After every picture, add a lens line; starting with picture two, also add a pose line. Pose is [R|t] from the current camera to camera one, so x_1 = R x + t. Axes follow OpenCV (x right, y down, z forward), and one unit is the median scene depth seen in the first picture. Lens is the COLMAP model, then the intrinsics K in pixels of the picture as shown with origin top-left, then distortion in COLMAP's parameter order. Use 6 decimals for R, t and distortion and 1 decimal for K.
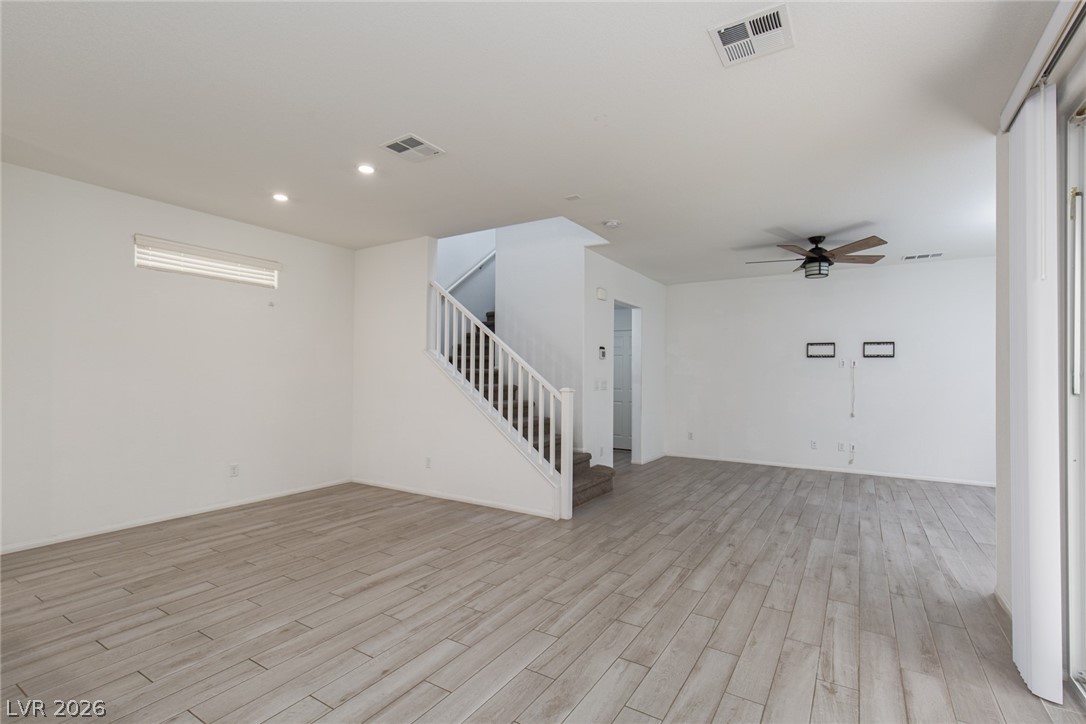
lens RADIAL K [[501.6, 0, 545.6], [0, 501.6, 366.9], [0, 0, 1]] dist [0.001774, 0.000268]
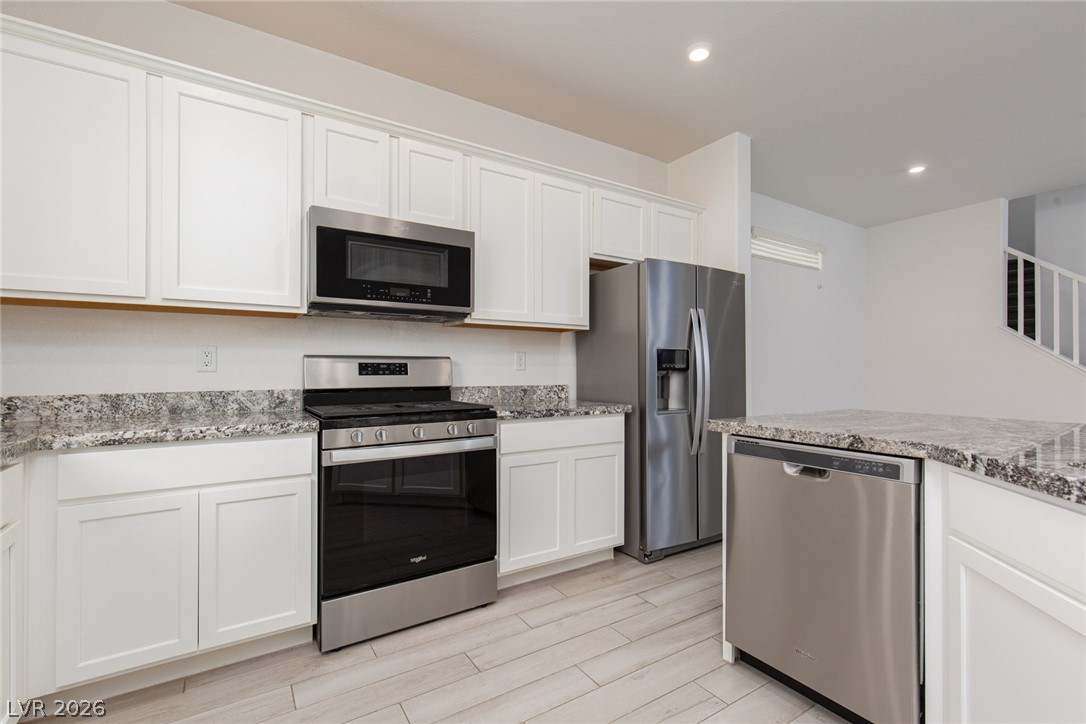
lens RADIAL K [[501.6, 0, 545.6], [0, 501.6, 366.9], [0, 0, 1]] dist [0.001774, 0.000268]
pose [[0.911880, -0.005073, -0.410425, -0.770616], [0.009514, 0.999916, 0.008779, 0.028022], [0.410346, -0.011910, 0.911852, -0.186494]]
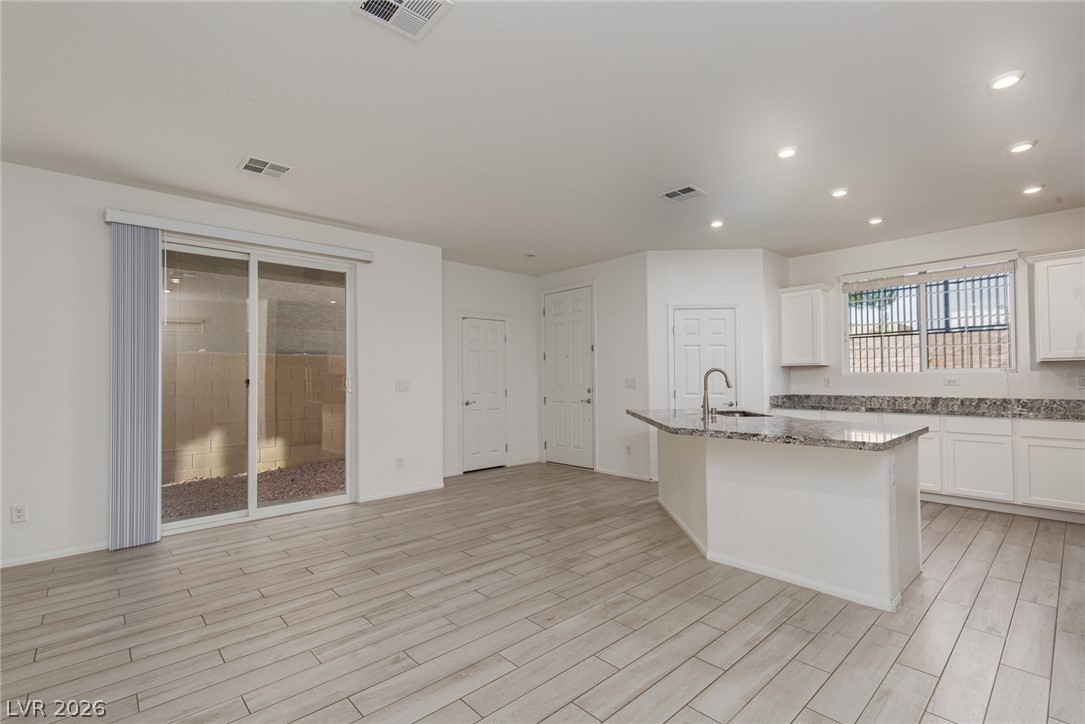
lens RADIAL K [[497.2, 0, 544.5], [0, 497.2, 370.4], [0, 0, 1]] dist [0.015133, -0.000518]
pose [[-0.964582, 0.005219, 0.263732, -0.462803], [-0.002497, 0.999579, -0.028913, 0.024430], [-0.263771, -0.028548, -0.964163, 1.190535]]
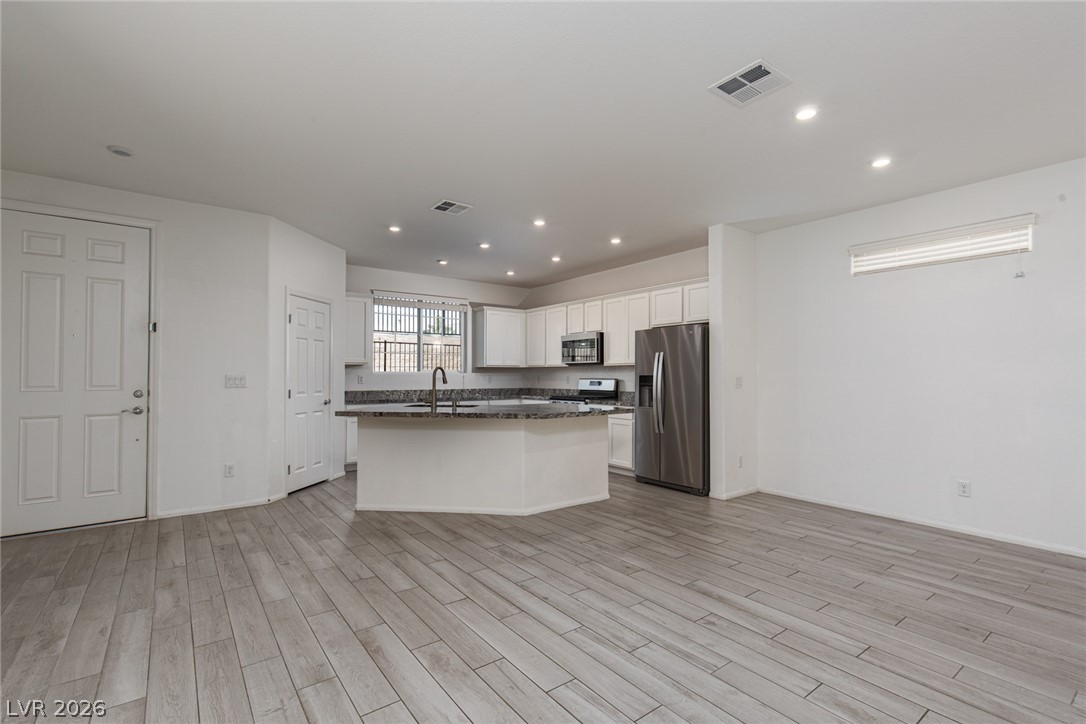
lens RADIAL K [[497.6, 0, 545.0], [0, 497.6, 370.4], [0, 0, 1]] dist [0.015133, -0.000518]
pose [[-0.357444, -0.015457, -0.933807, 0.454674], [0.010776, 0.999728, -0.020673, 0.024517], [0.933873, -0.017452, -0.357180, 0.750851]]
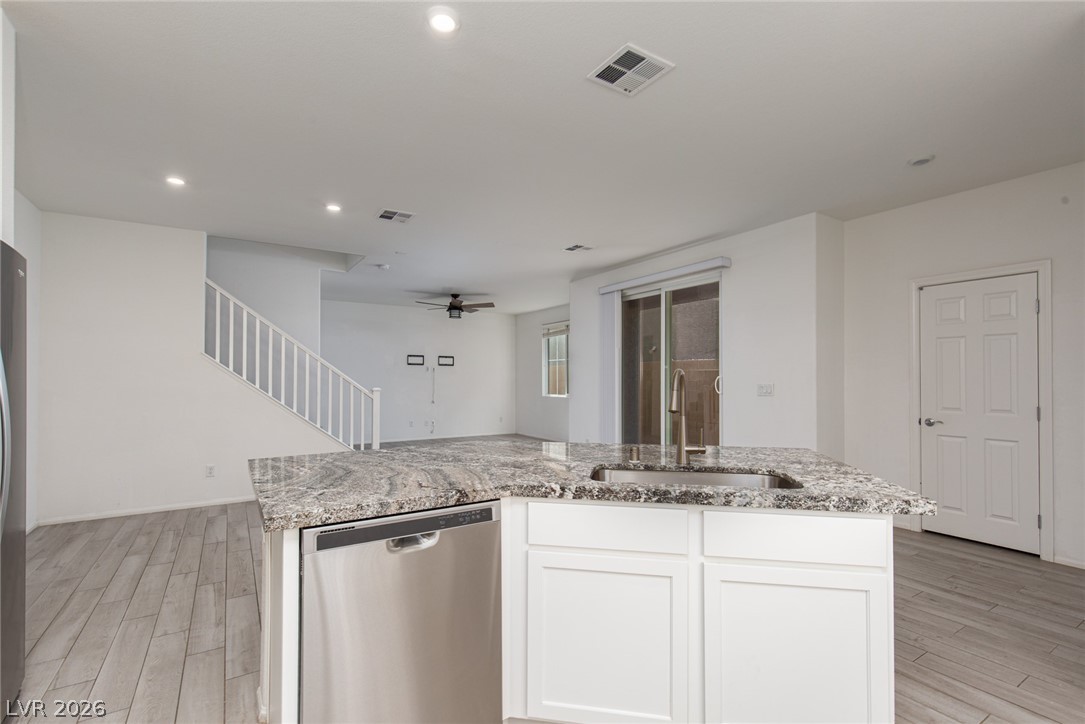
lens RADIAL K [[497.2, 0, 544.5], [0, 497.2, 370.4], [0, 0, 1]] dist [0.015133, -0.000518]
pose [[0.432569, 0.004412, 0.901590, -1.034126], [-0.010198, 0.999948, -0.000001, -0.010597], [-0.901543, -0.009194, 0.432591, 0.012106]]
